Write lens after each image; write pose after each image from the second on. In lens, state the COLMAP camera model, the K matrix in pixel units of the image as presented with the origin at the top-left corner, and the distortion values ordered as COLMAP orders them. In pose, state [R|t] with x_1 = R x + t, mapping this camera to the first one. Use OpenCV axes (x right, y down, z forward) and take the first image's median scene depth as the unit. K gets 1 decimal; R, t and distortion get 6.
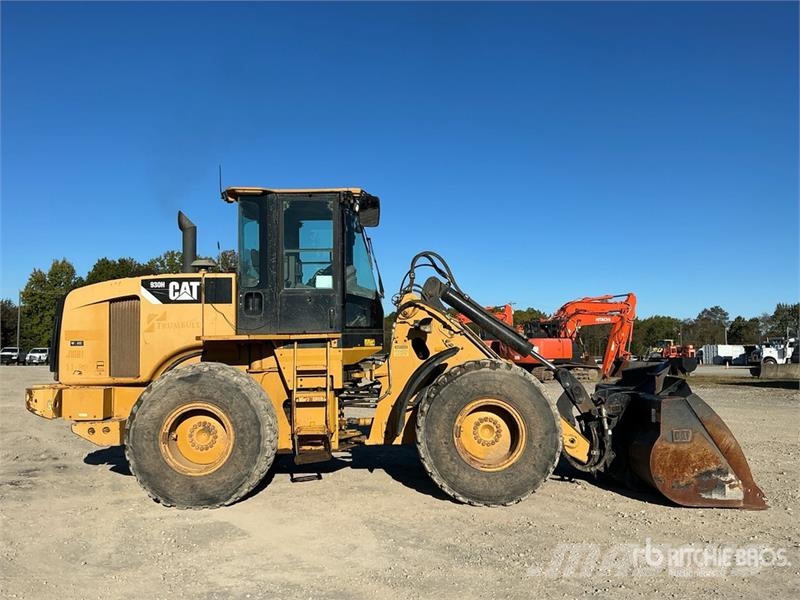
lens RADIAL K [[722.9, 0, 410.5], [0, 722.9, 305.7], [0, 0, 1]] dist [0.140474, -0.301291]
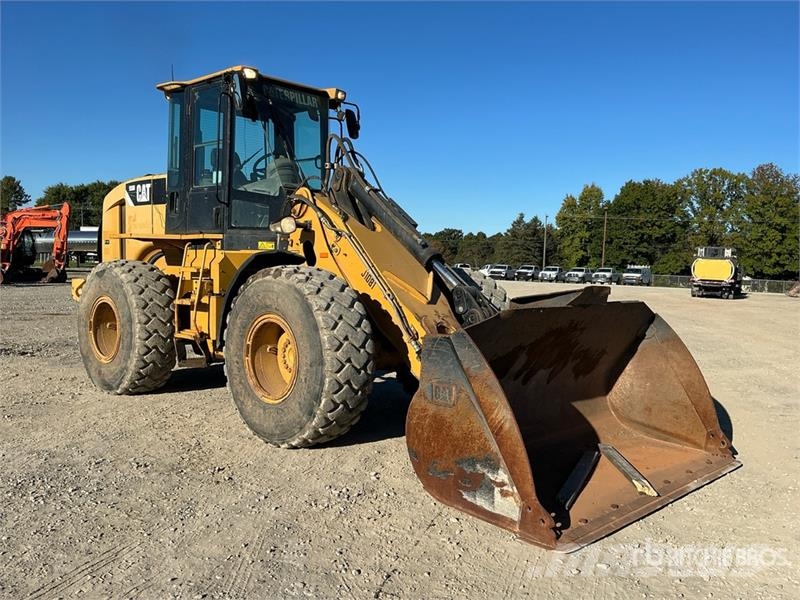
lens RADIAL K [[722.9, 0, 410.5], [0, 722.9, 305.7], [0, 0, 1]] dist [0.140474, -0.301291]
pose [[0.712411, 0.067744, -0.698485, 0.717920], [0.003859, 0.994936, 0.100432, 0.036951], [0.701752, -0.074245, 0.708542, 0.507192]]
